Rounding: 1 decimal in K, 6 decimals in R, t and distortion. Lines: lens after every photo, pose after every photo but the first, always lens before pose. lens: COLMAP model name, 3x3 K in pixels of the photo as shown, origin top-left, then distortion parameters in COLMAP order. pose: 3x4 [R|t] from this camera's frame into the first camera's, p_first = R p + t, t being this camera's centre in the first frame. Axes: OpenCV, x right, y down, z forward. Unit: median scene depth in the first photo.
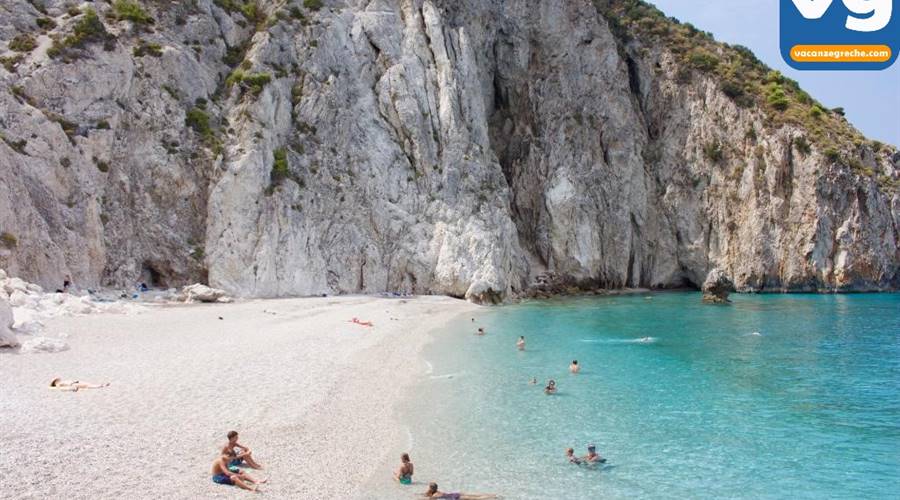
lens RADIAL K [[755.4, 0, 449.8], [0, 755.4, 273.7], [0, 0, 1]] dist [-0.109032, -0.004659]
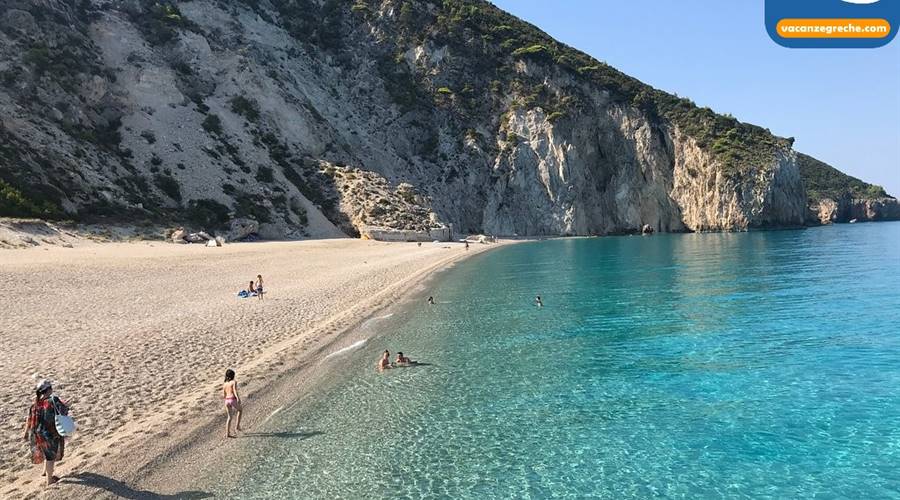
lens RADIAL K [[771.1, 0, 450.0], [0, 771.1, 250.0], [0, 0, 1]] dist [0.040042, -0.009506]
pose [[0.925058, -0.022720, -0.379146, 0.580408], [0.032495, 0.999284, 0.019401, 0.007385], [0.378434, -0.030268, 0.925133, -1.567965]]
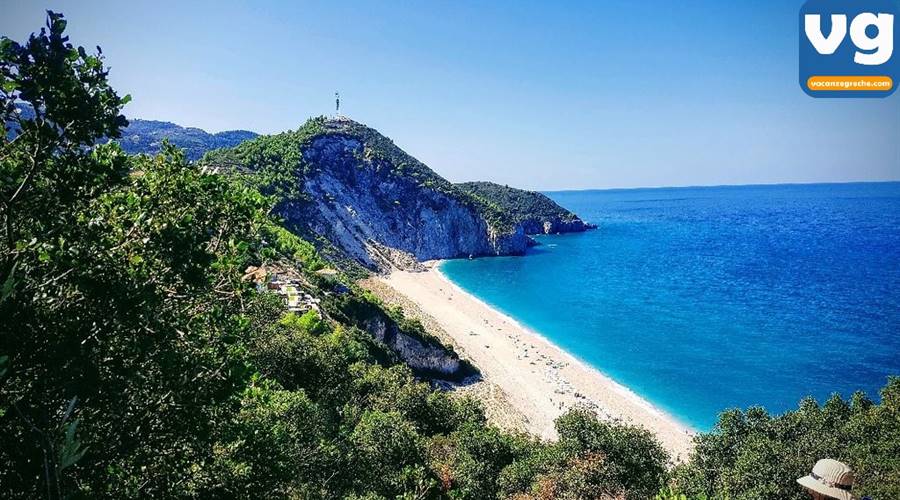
lens RADIAL K [[771.1, 0, 450.0], [0, 771.1, 250.0], [0, 0, 1]] dist [0.040042, -0.009506]
pose [[0.992361, -0.002184, -0.123349, 0.875332], [0.013478, 0.995778, 0.090804, -0.629921], [0.122630, -0.091772, 0.988200, -5.601421]]
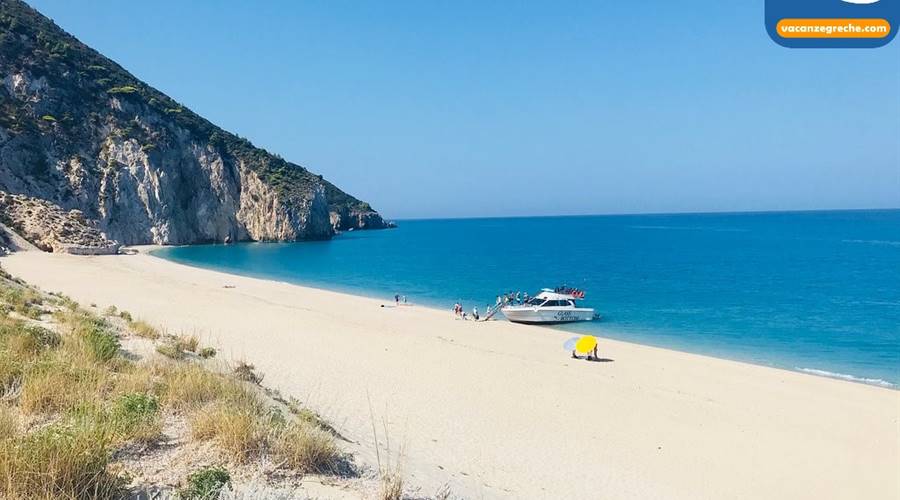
lens RADIAL K [[771.1, 0, 450.0], [0, 771.1, 250.0], [0, 0, 1]] dist [0.040042, -0.009506]
pose [[0.972711, -0.023881, 0.230787, 0.407324], [0.015189, 0.999109, 0.039367, -0.059107], [-0.231521, -0.034787, 0.972208, -2.439672]]
